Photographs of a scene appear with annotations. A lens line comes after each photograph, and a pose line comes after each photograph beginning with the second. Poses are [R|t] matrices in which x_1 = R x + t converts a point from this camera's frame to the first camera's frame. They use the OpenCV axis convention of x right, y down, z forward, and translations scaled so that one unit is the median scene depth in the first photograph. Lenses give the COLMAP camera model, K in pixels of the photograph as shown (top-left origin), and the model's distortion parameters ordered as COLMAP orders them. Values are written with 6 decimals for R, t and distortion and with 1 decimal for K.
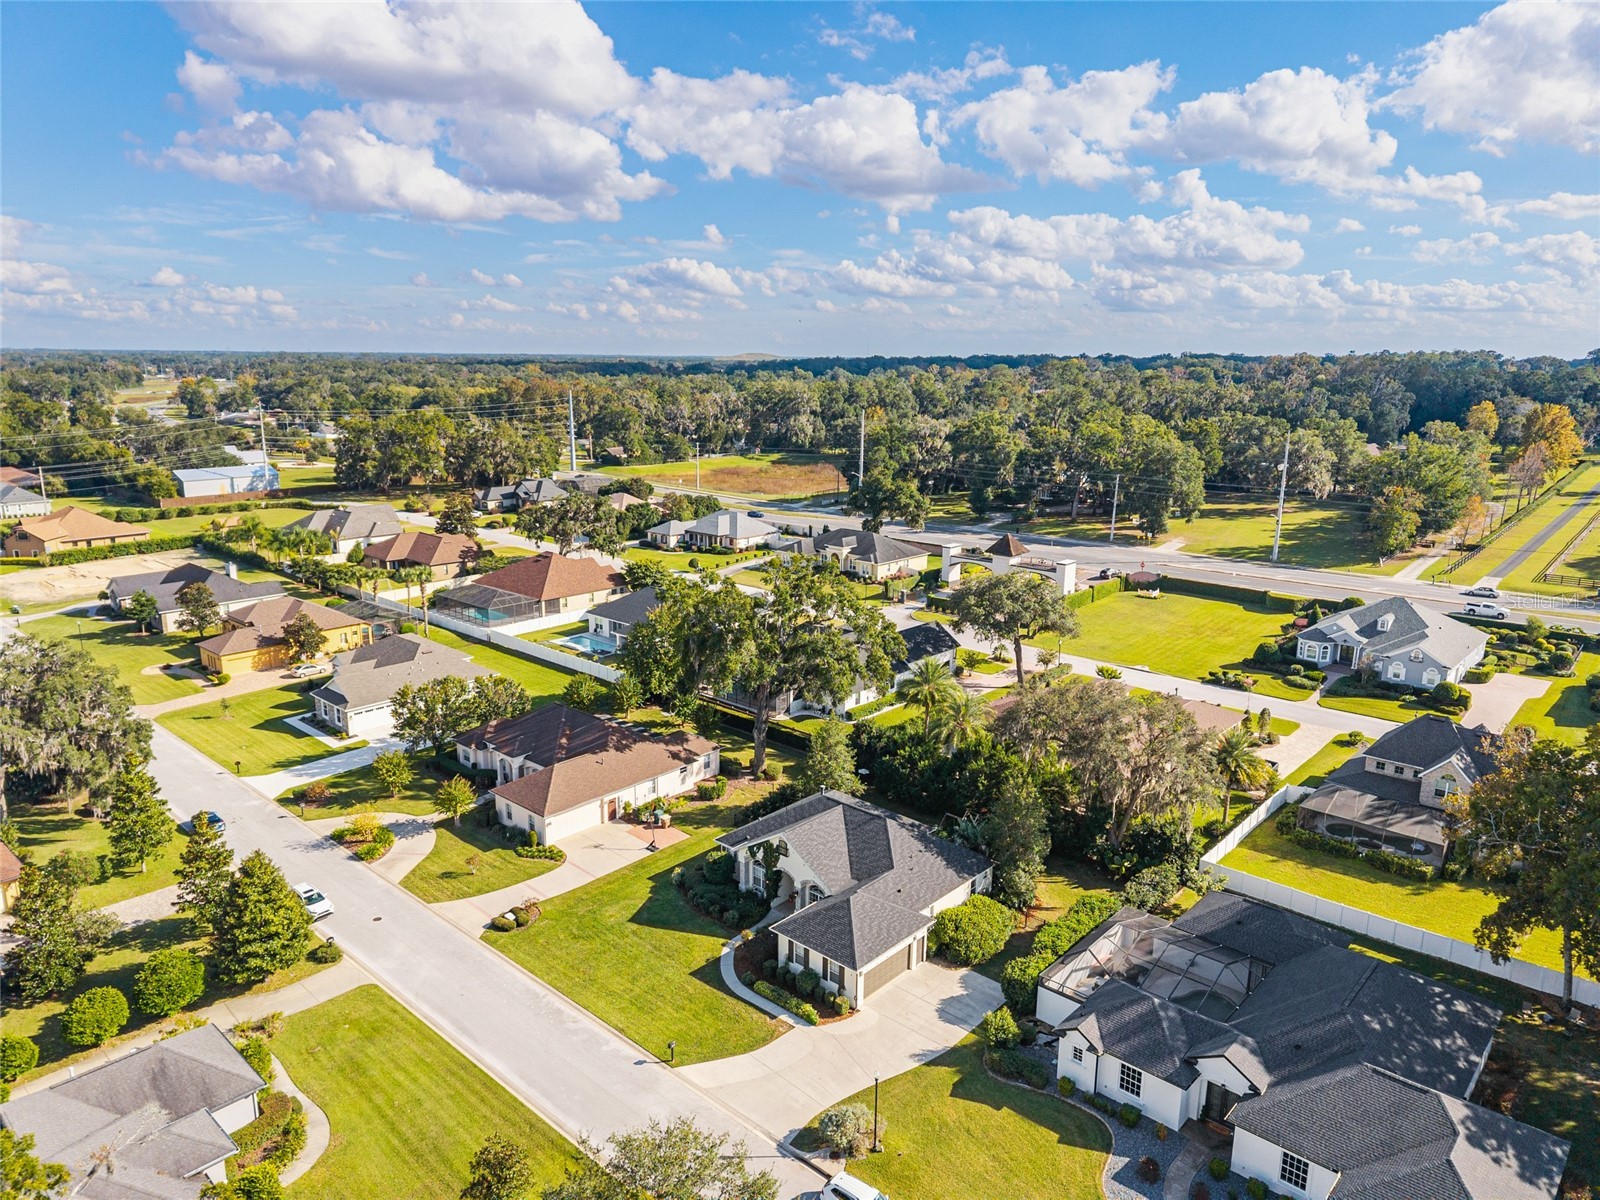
lens RADIAL K [[1066.6, 0, 791.8], [0, 1066.6, 598.4], [0, 0, 1]] dist [0.029264, -0.025259]
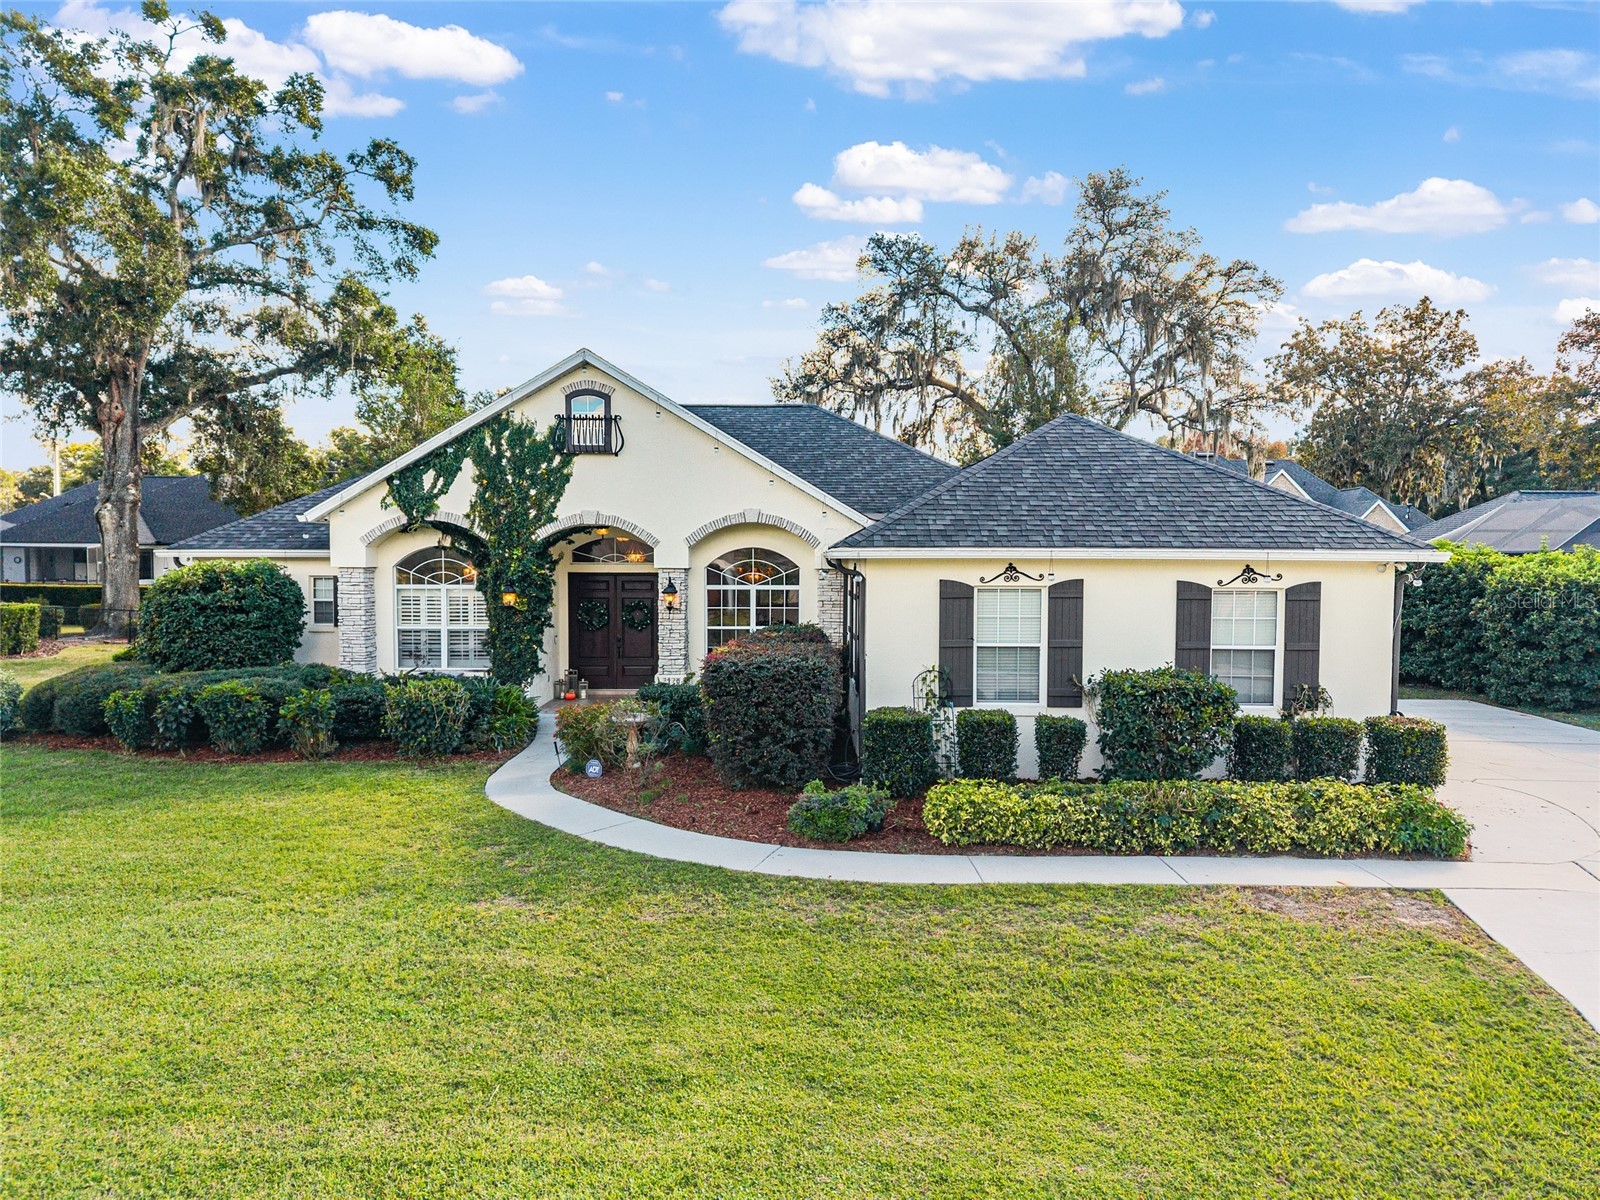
lens RADIAL K [[1089.7, 0, 800.0], [0, 1089.7, 600.0], [0, 0, 1]] dist [-0.000186, -0.004844]
pose [[0.735824, -0.024102, 0.676744, -0.133106], [0.157119, 0.978171, -0.135998, 0.299113], [-0.658694, 0.206400, 0.723548, 0.765959]]
